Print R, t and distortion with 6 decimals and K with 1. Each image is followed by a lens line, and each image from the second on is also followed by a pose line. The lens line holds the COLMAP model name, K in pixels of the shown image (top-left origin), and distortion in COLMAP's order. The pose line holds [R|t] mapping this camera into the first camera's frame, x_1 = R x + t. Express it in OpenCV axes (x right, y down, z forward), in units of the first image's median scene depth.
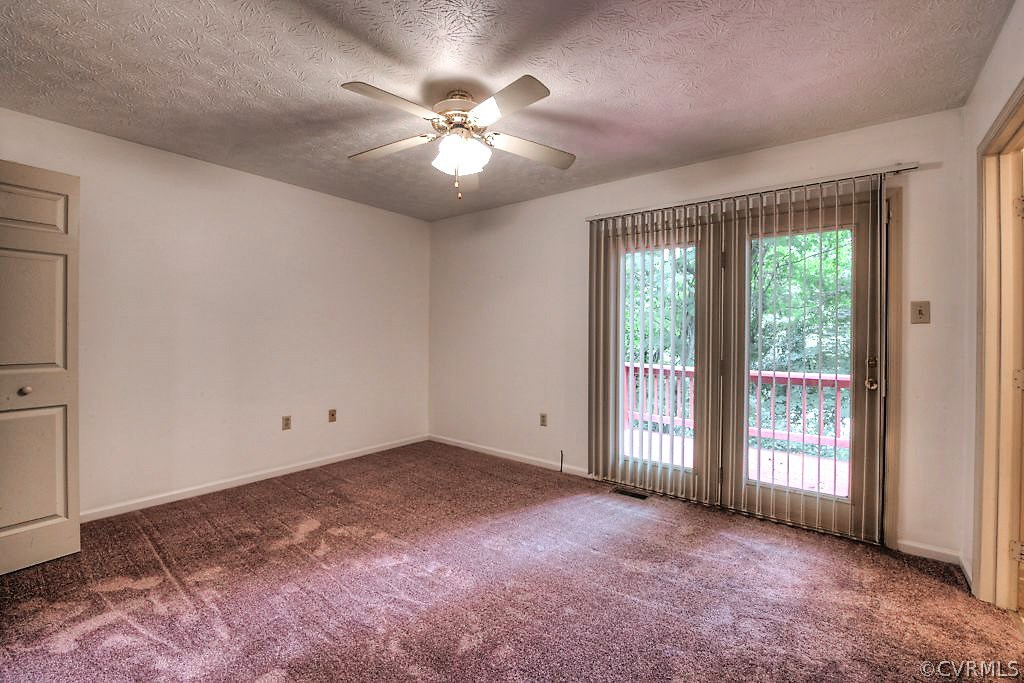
lens RADIAL K [[424.1, 0, 517.0], [0, 424.1, 333.5], [0, 0, 1]] dist [-0.011333, -0.003939]
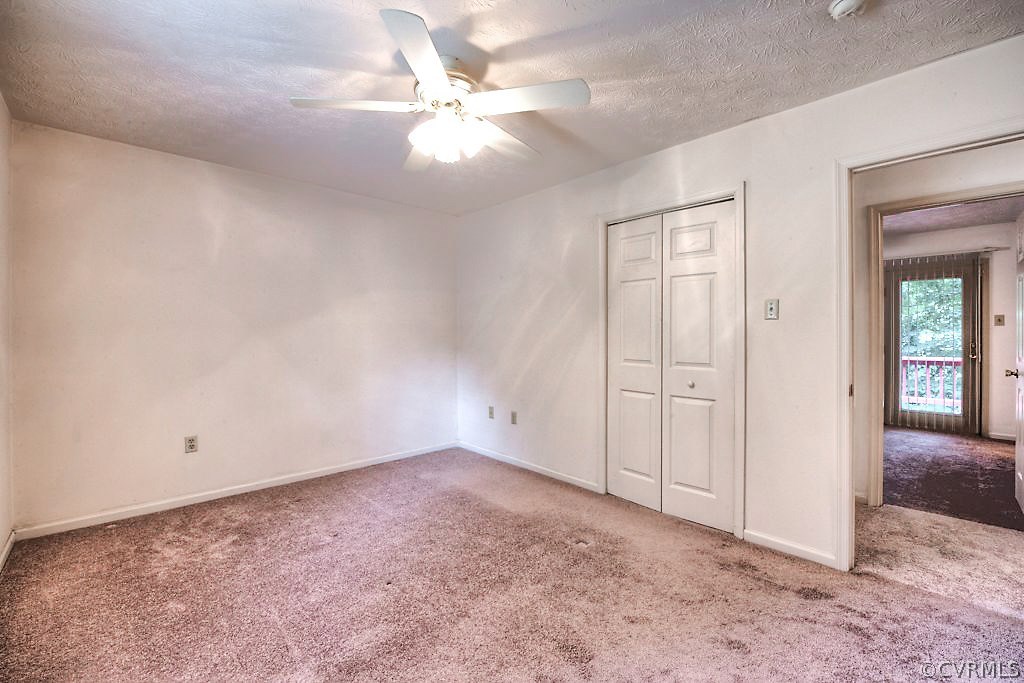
lens RADIAL K [[424.1, 0, 517.0], [0, 424.1, 333.5], [0, 0, 1]] dist [-0.011333, -0.003939]
pose [[0.988286, -0.011489, -0.152180, -0.698177], [0.011671, 0.999932, 0.000304, -0.008927], [0.152166, -0.002077, 0.988353, -0.898331]]
